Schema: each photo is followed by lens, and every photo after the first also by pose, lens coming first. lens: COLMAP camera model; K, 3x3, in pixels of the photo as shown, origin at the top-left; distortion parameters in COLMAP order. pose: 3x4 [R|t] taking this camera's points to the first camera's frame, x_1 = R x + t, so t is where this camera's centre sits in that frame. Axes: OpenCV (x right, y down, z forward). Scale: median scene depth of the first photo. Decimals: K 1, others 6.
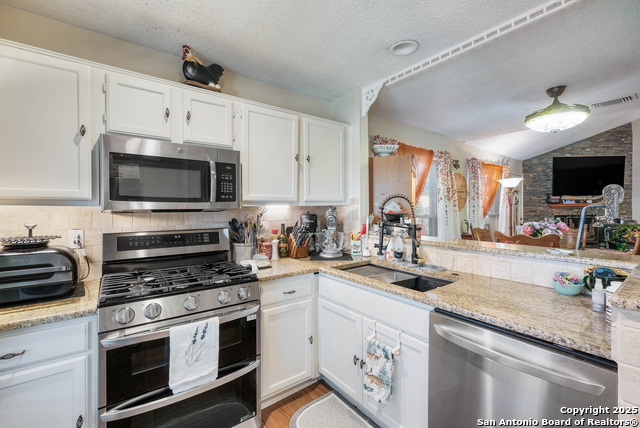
lens RADIAL K [[276.3, 0, 318.8], [0, 276.3, 211.2], [0, 0, 1]] dist [-0.002256, 0.000875]
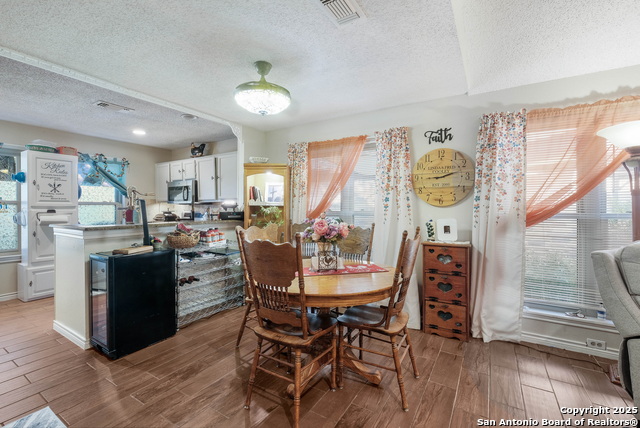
lens RADIAL K [[276.3, 0, 317.6], [0, 276.3, 209.3], [0, 0, 1]] dist [-0.002256, 0.000875]
pose [[0.348495, 0.013659, -0.937211, 2.284098], [-0.013173, 0.999866, 0.009674, 0.006832], [0.937218, 0.008974, 0.348628, 1.121420]]
